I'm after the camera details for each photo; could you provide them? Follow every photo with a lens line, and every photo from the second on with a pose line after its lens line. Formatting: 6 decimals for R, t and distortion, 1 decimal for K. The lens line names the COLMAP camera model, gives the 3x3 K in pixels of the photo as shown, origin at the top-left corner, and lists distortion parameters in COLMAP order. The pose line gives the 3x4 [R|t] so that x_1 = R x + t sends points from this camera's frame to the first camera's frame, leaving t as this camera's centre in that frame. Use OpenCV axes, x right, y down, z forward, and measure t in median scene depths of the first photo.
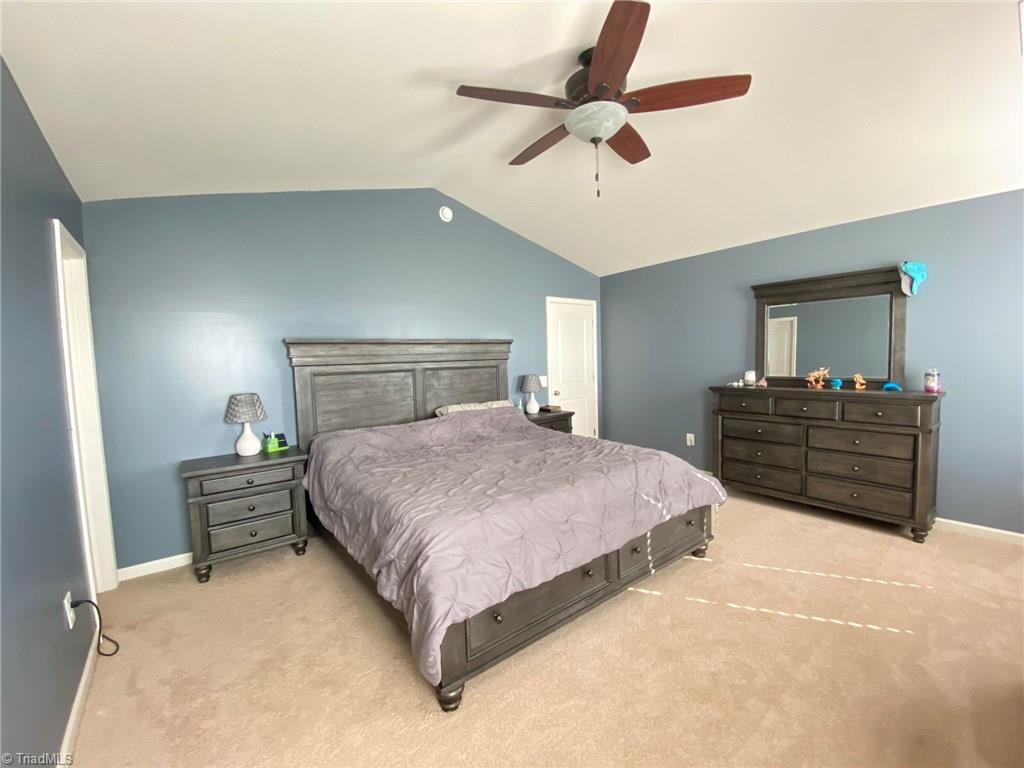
lens RADIAL K [[414.1, 0, 518.9], [0, 414.1, 383.9], [0, 0, 1]] dist [0.029028, -0.026612]
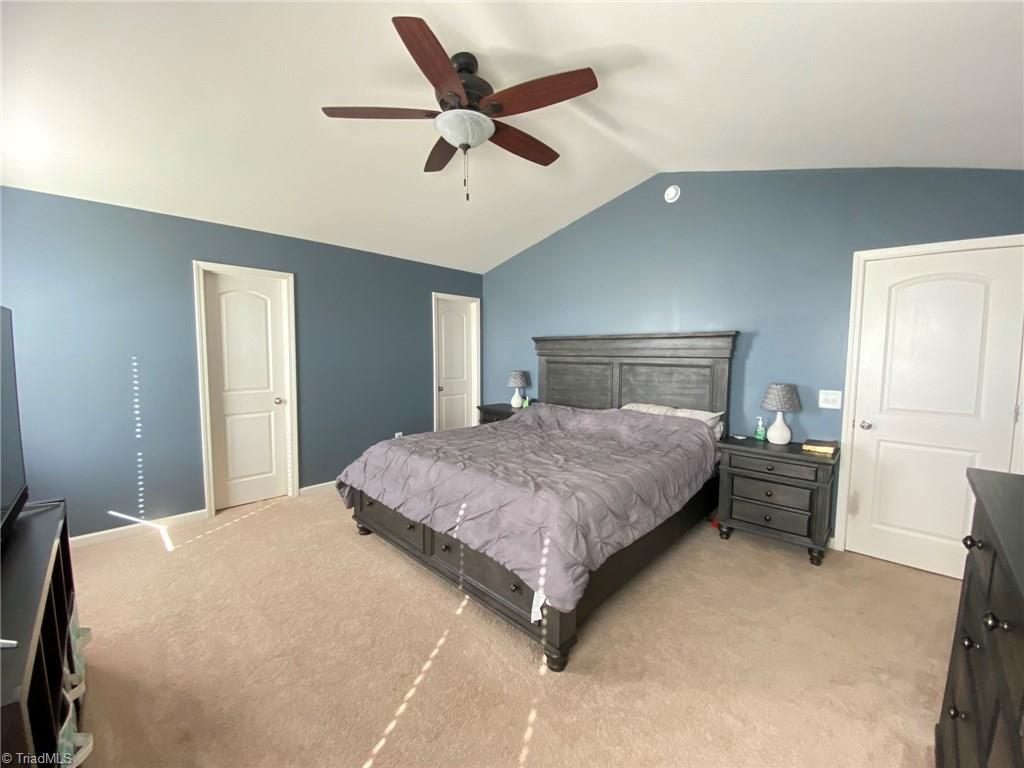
lens RADIAL K [[414.1, 0, 518.9], [0, 414.1, 383.9], [0, 0, 1]] dist [0.029028, -0.026612]
pose [[0.112118, 0.105295, -0.988100, 0.768986], [-0.078315, 0.992213, 0.096847, -0.065515], [0.990604, 0.066525, 0.119492, 0.626250]]
